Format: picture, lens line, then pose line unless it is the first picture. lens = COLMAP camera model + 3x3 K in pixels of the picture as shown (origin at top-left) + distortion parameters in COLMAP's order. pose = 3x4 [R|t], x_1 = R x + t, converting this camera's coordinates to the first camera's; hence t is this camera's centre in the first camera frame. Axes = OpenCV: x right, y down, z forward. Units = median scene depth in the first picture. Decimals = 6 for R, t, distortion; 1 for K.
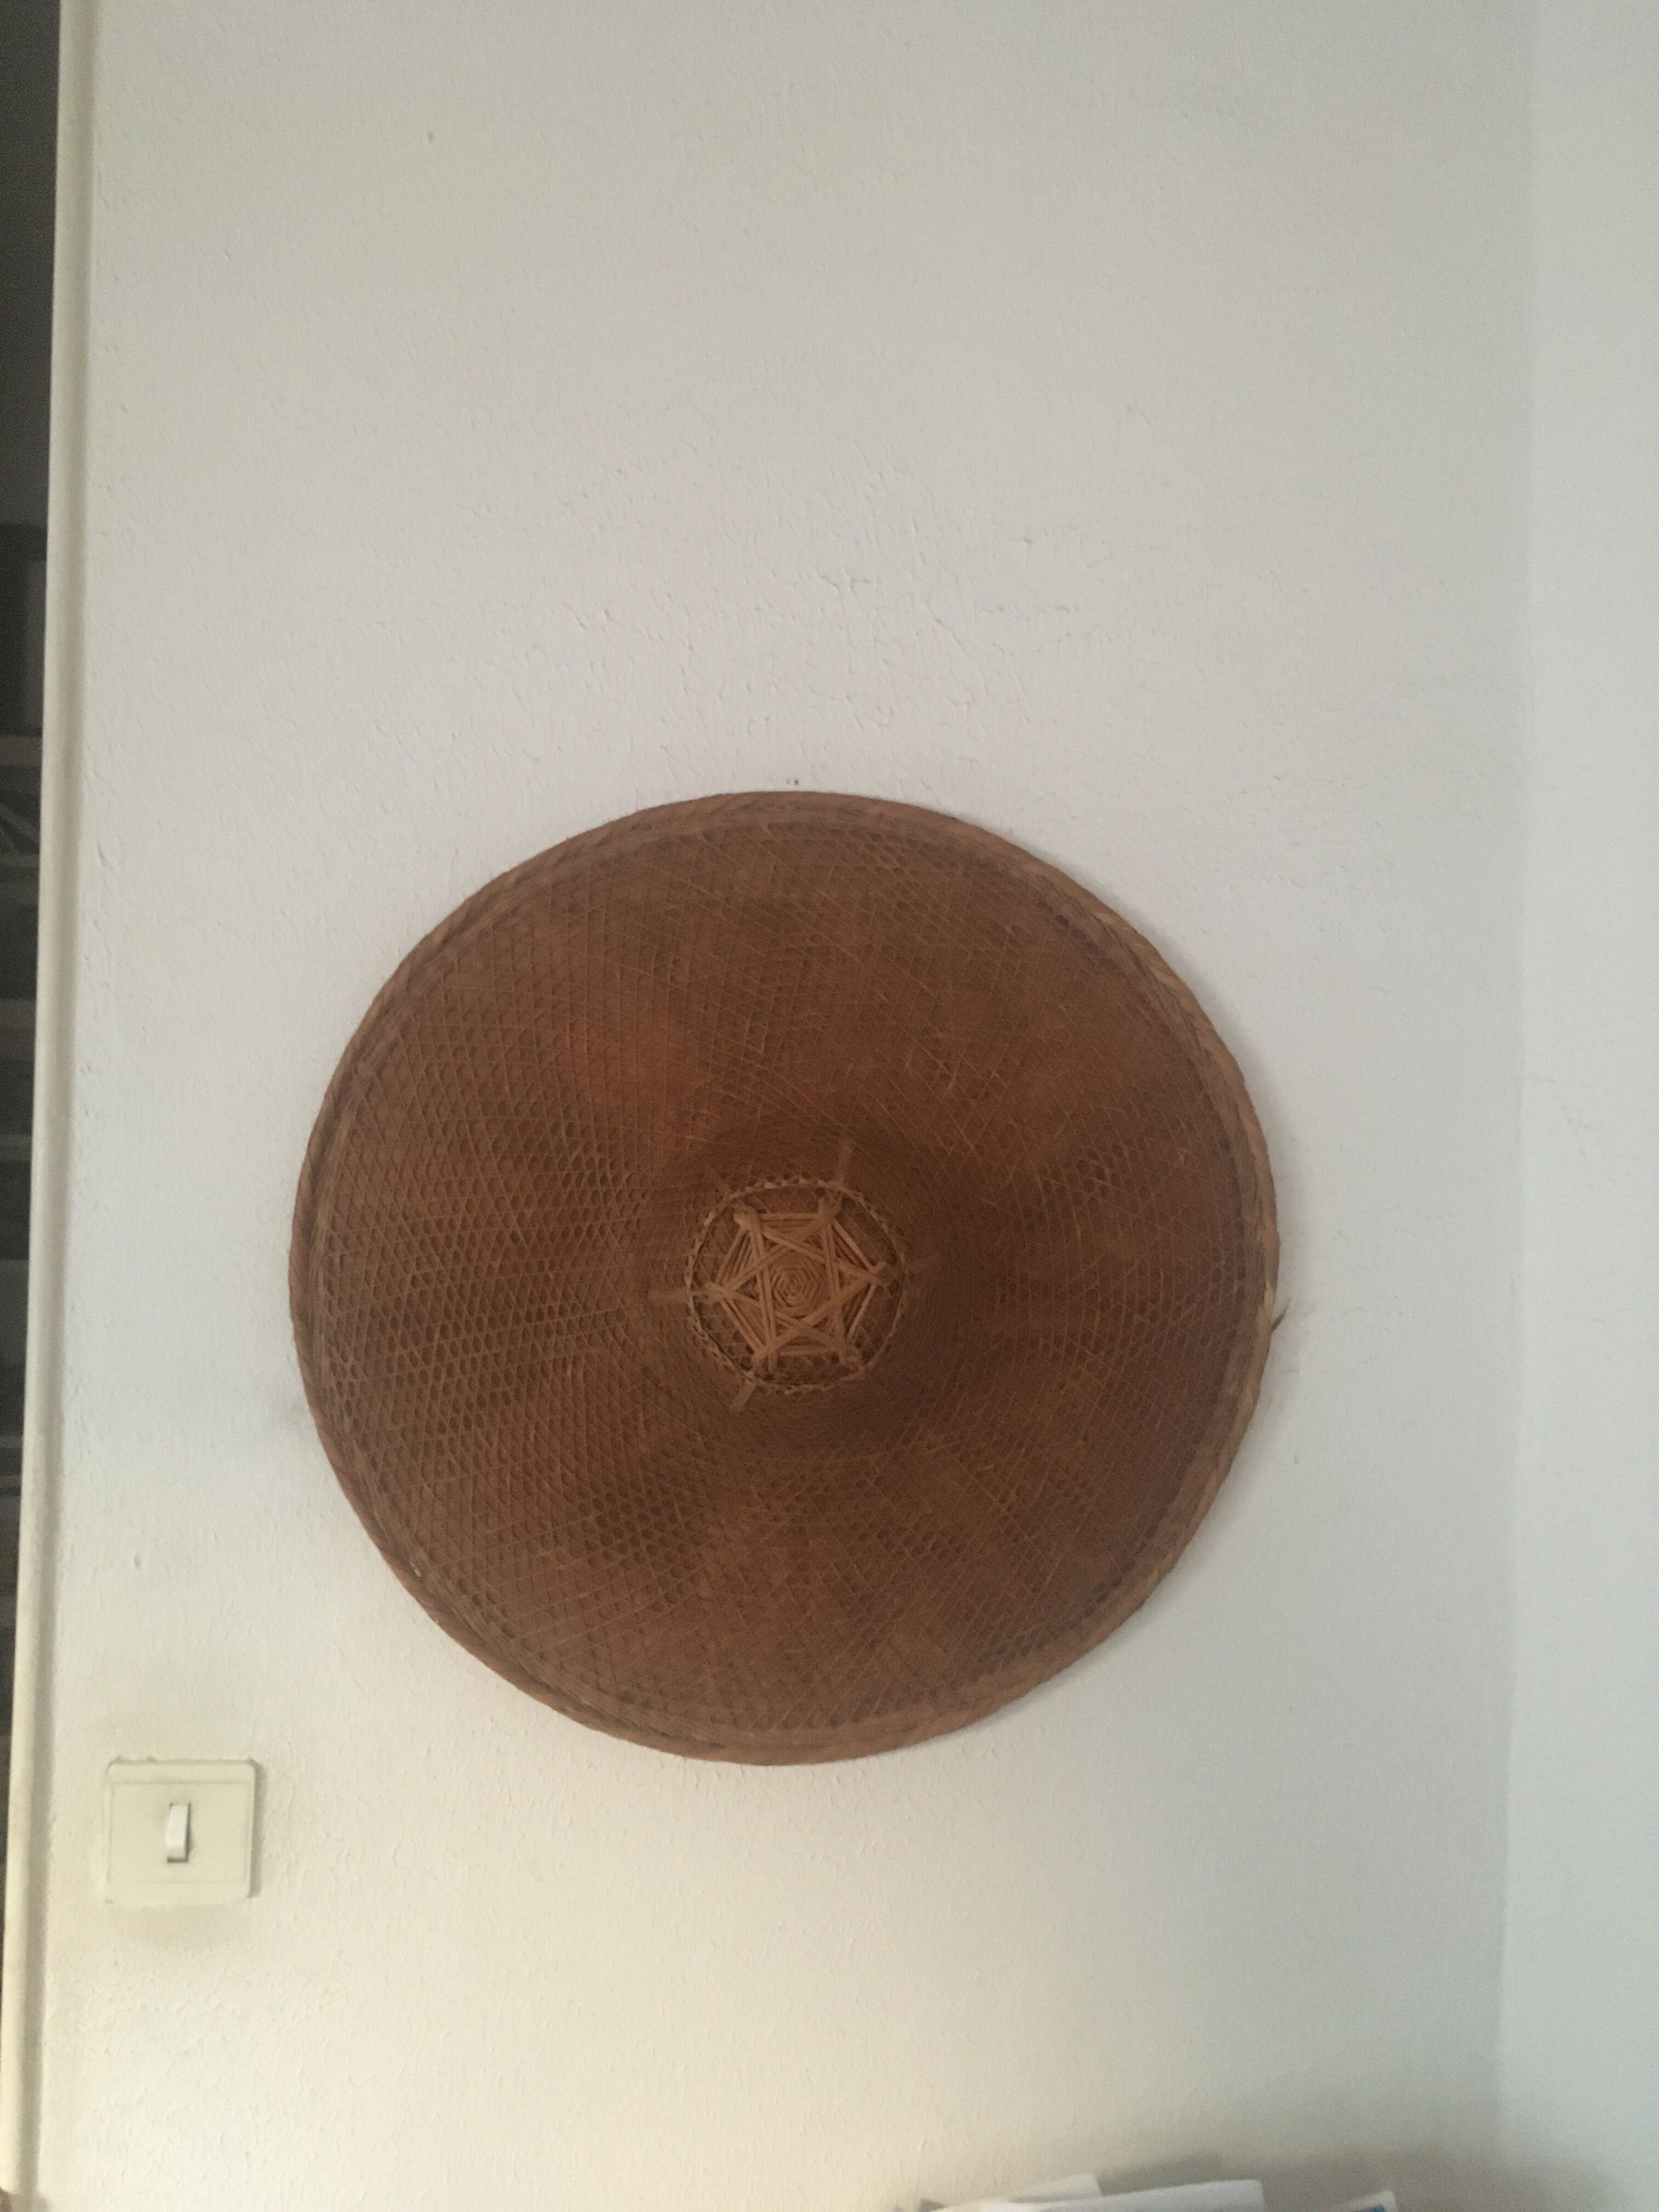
lens RADIAL K [[1850.3, 0, 844.1], [0, 1850.3, 1111.2], [0, 0, 1]] dist [0.044997, -0.035614]
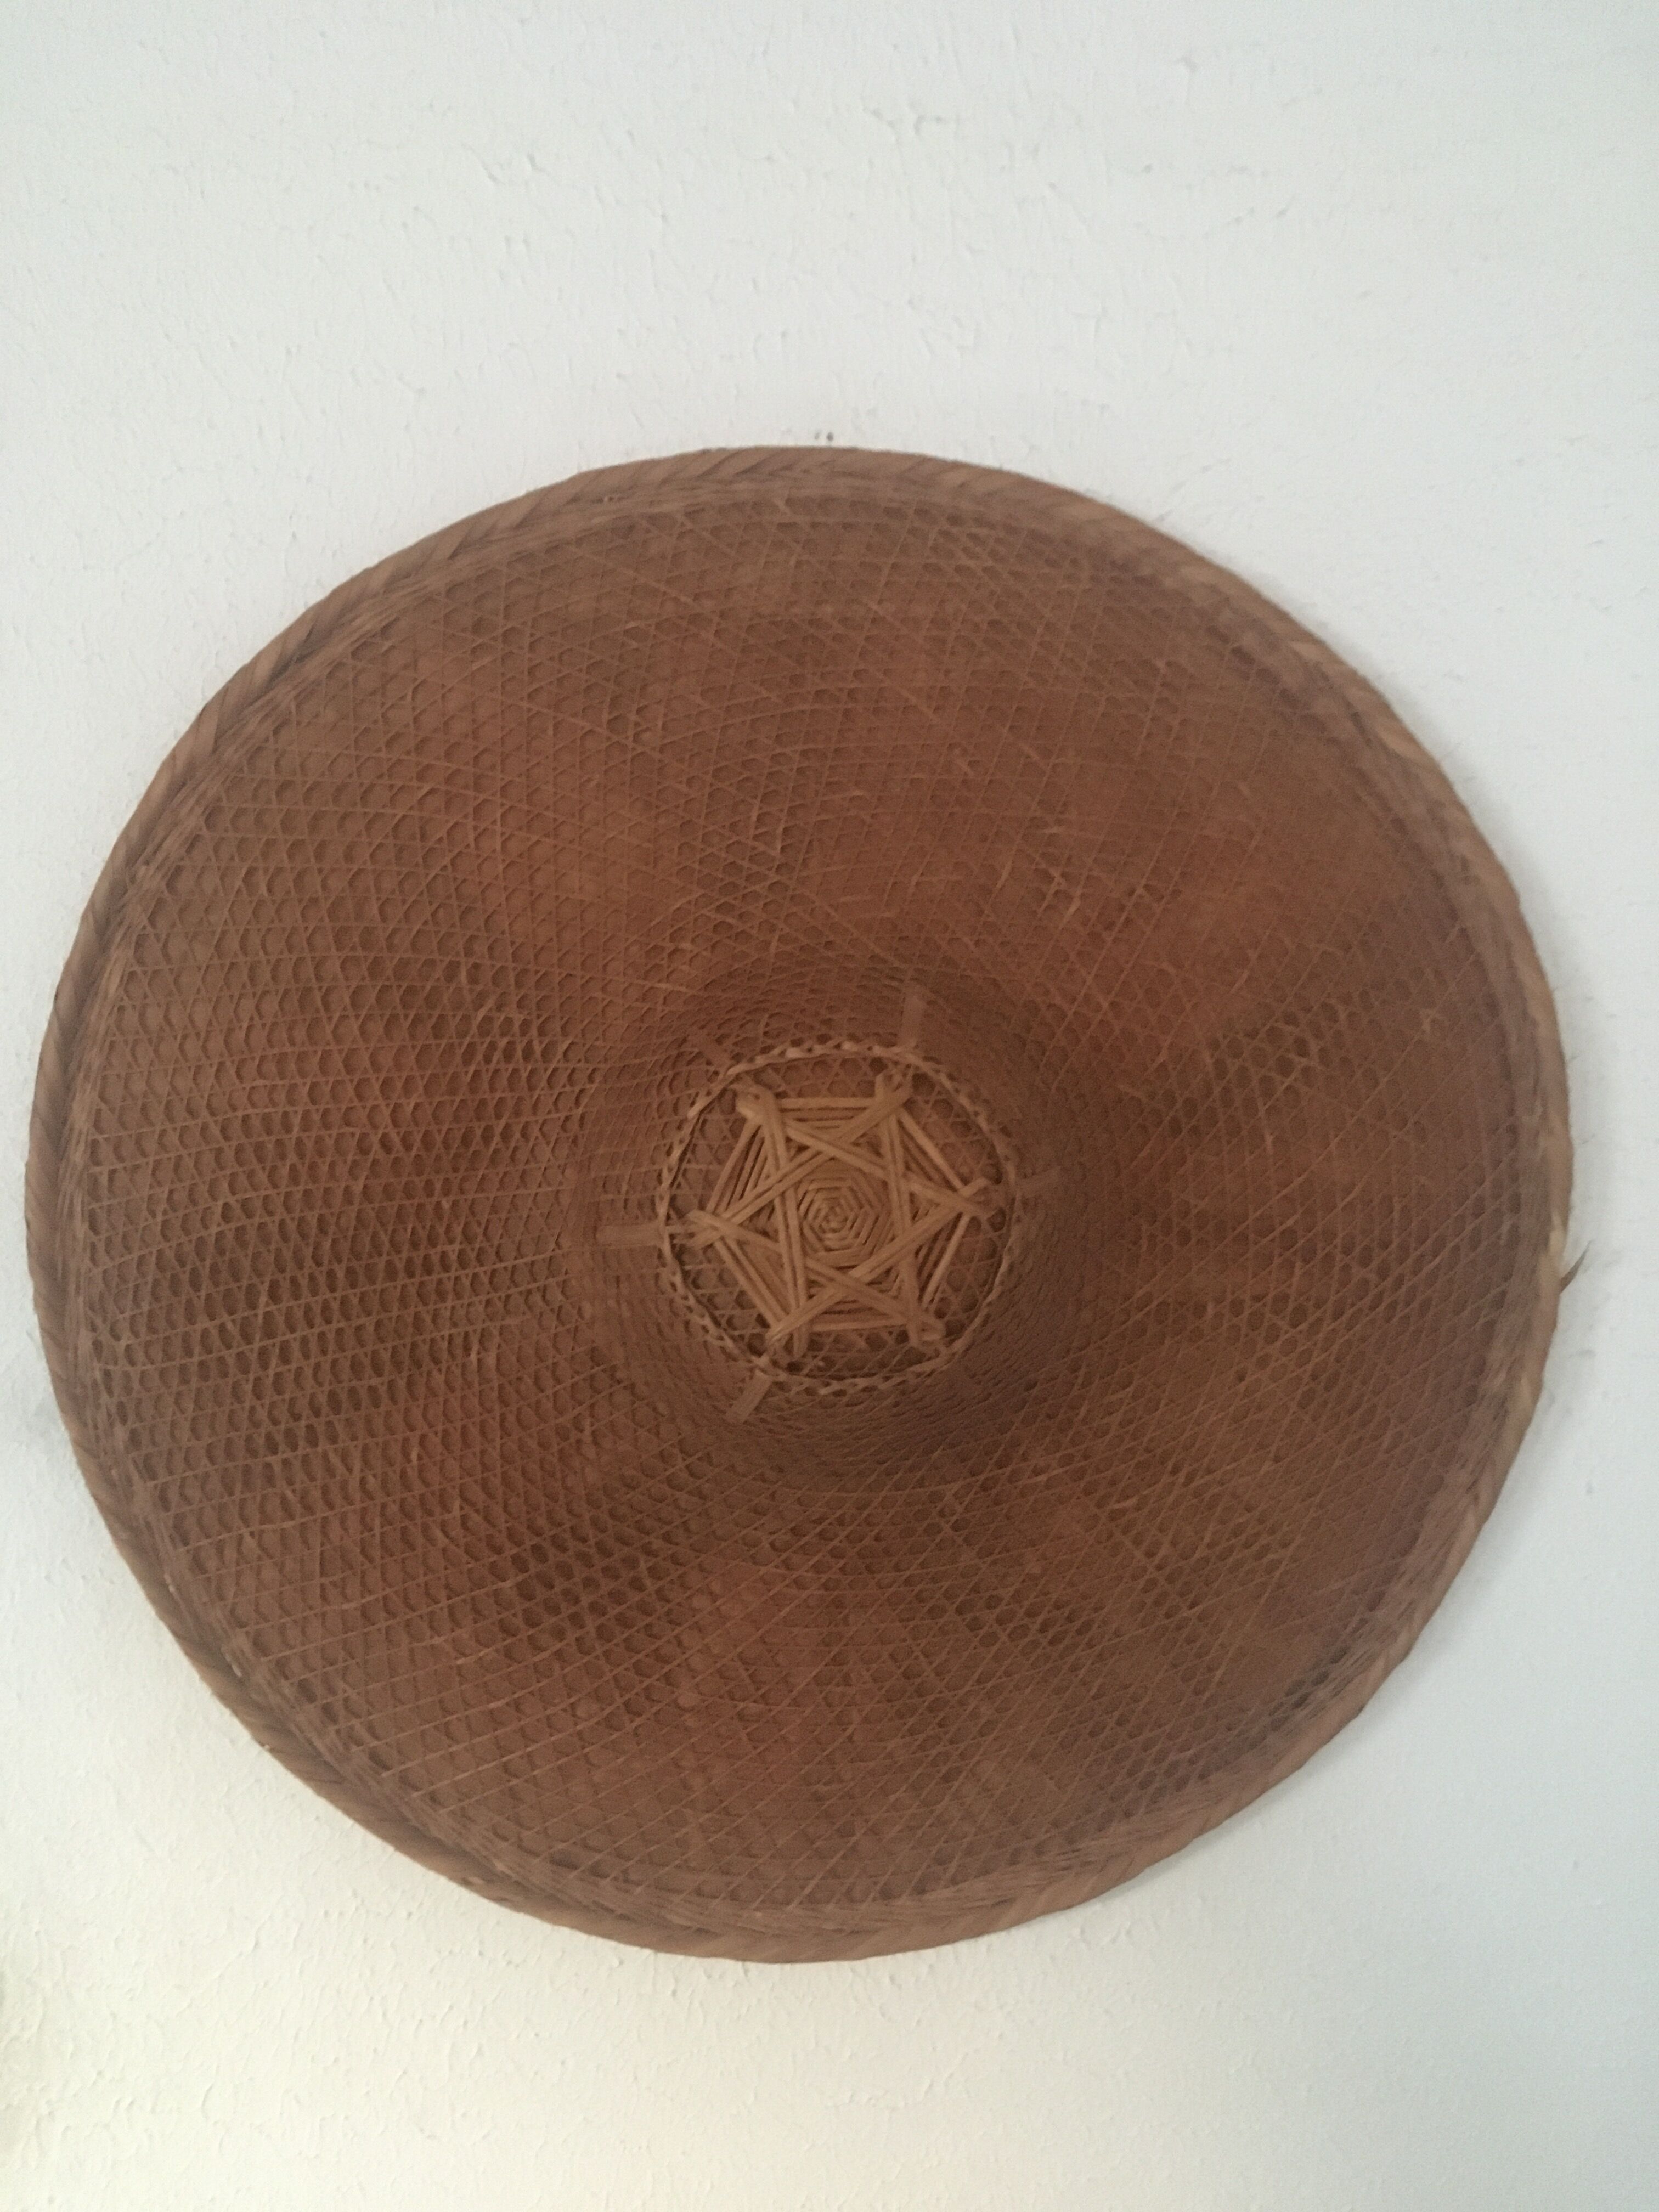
lens RADIAL K [[1850.3, 0, 831.6], [0, 1850.3, 1108.9], [0, 0, 1]] dist [0.044997, -0.035614]
pose [[0.999955, 0.001336, 0.009445, -0.031606], [-0.001506, 0.999836, 0.018048, 0.044197], [-0.009419, -0.018061, 0.999793, 0.362545]]
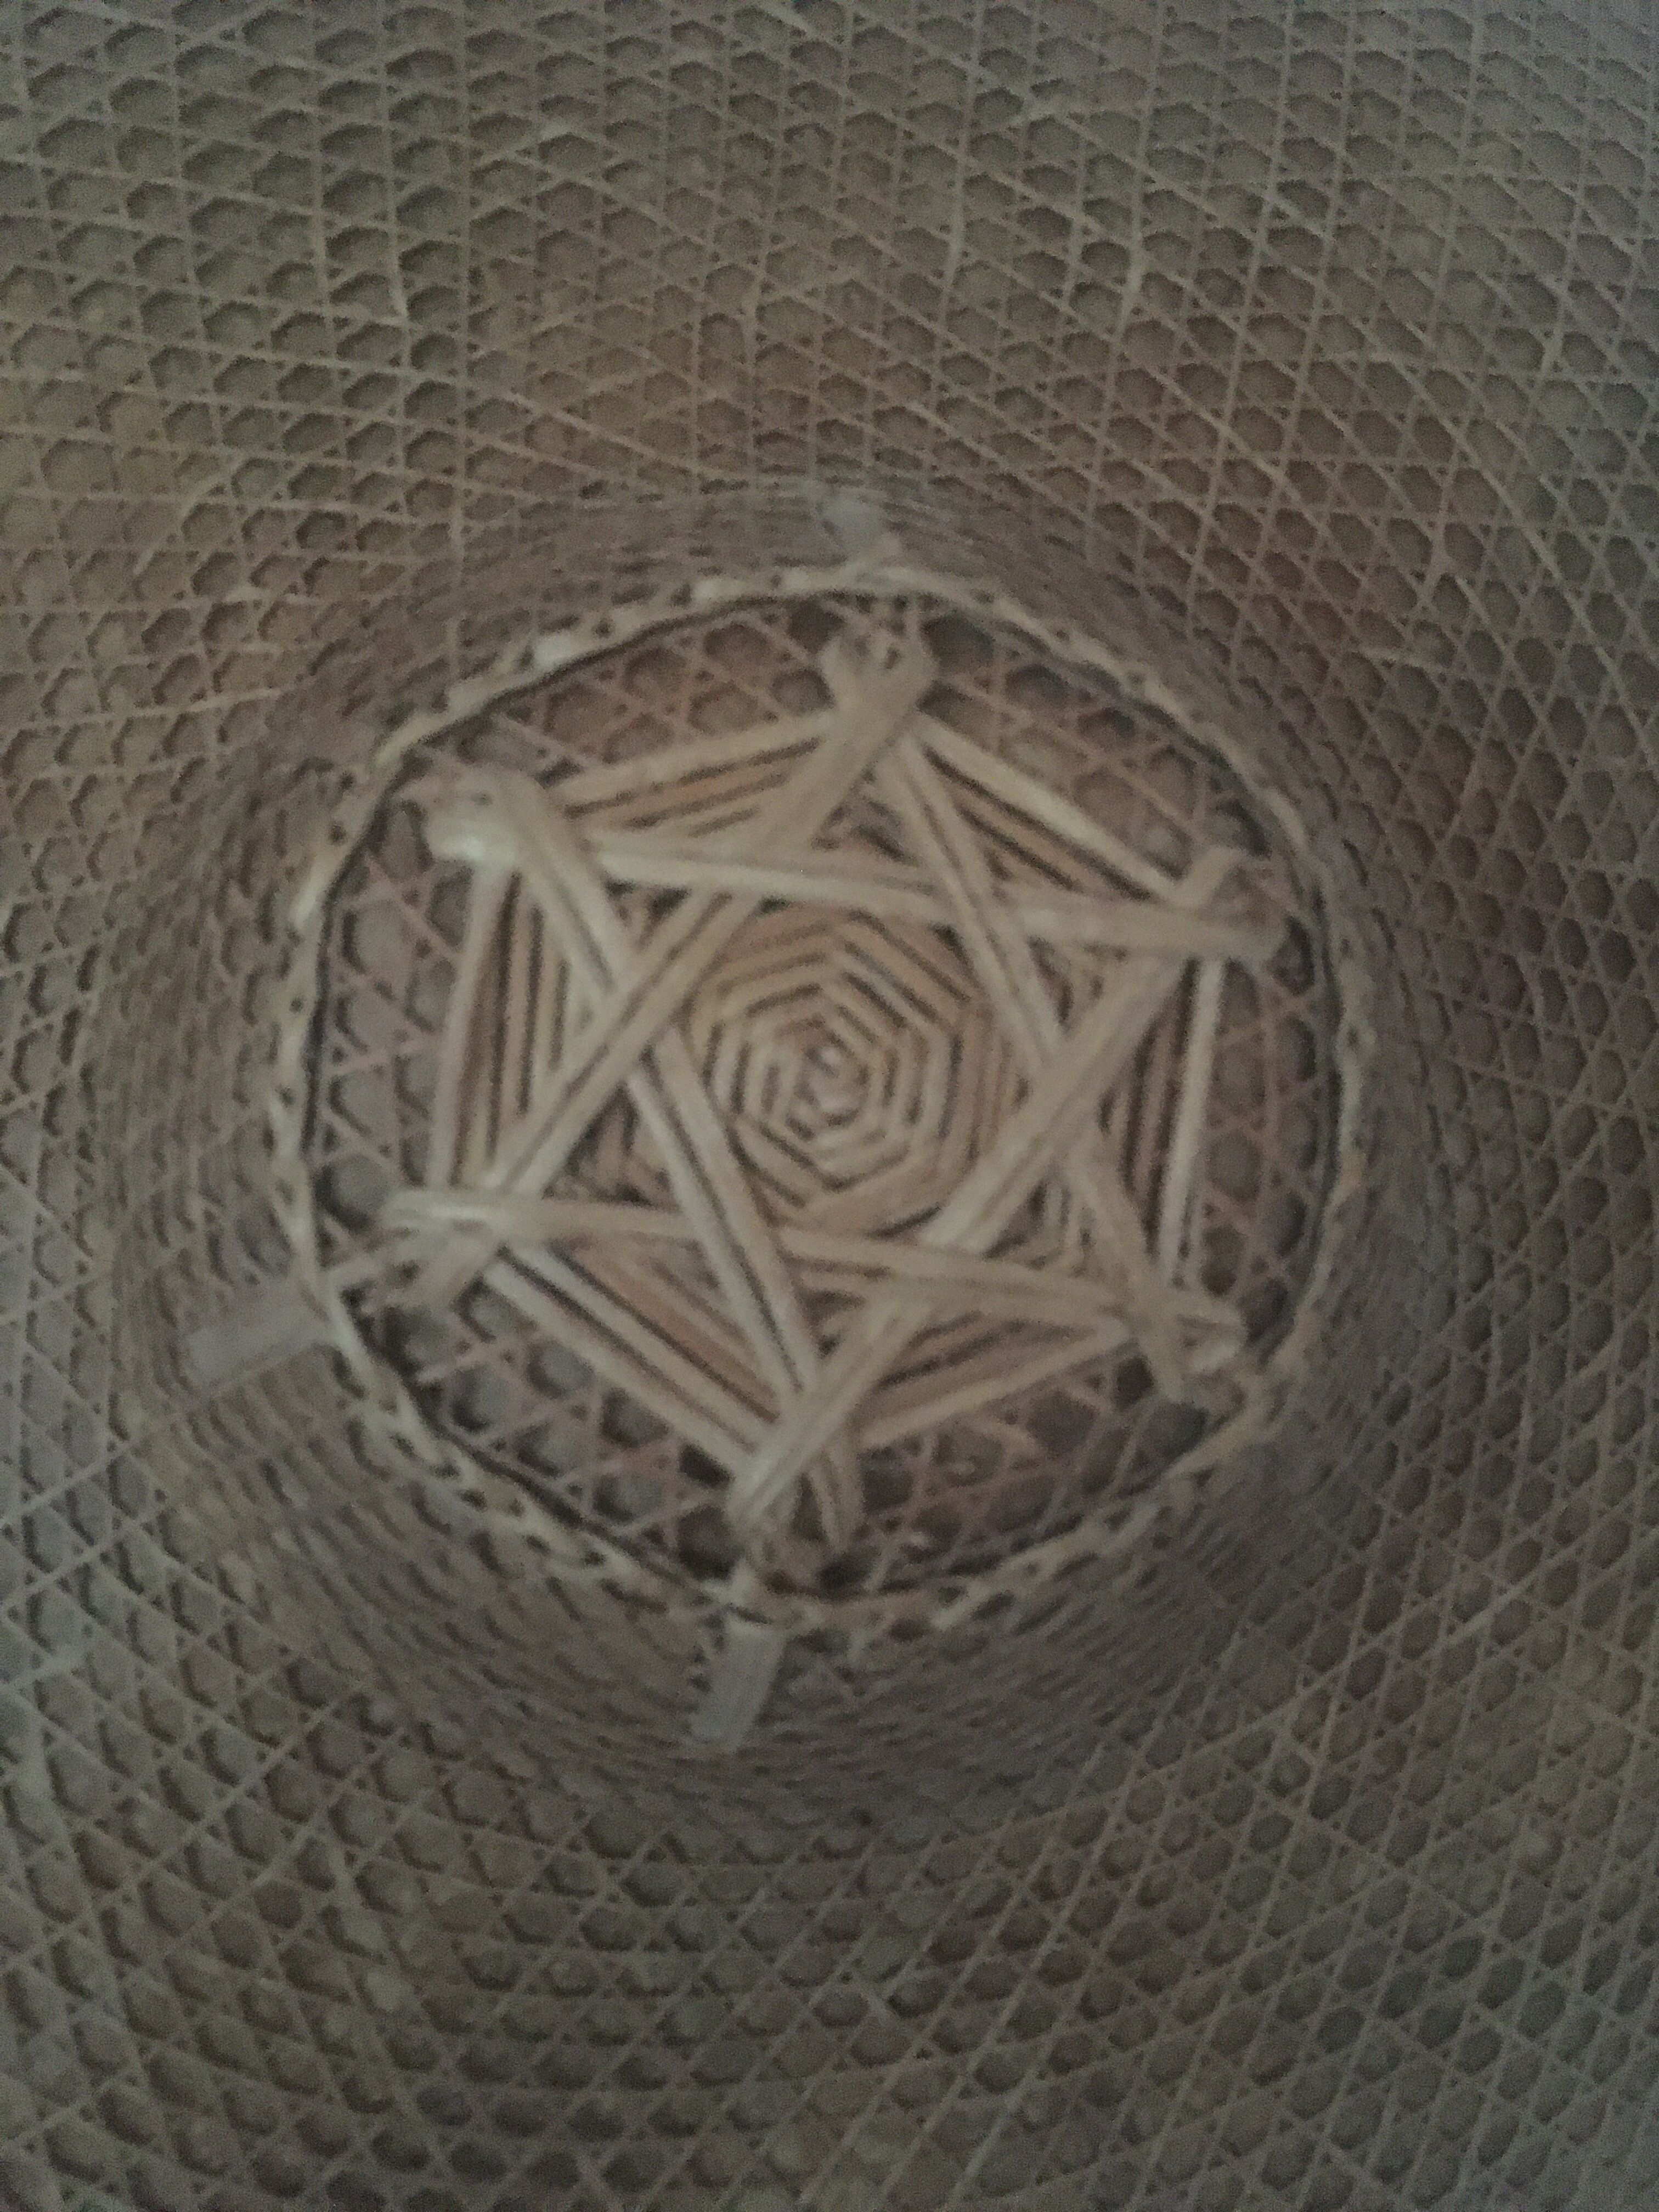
lens RADIAL K [[1850.3, 0, 840.2], [0, 1850.3, 1095.0], [0, 0, 1]] dist [0.044997, -0.035614]
pose [[0.954093, -0.286547, 0.087165, -0.039969], [0.289087, 0.957137, -0.017801, 0.091873], [-0.078328, 0.042182, 0.996035, 0.746413]]
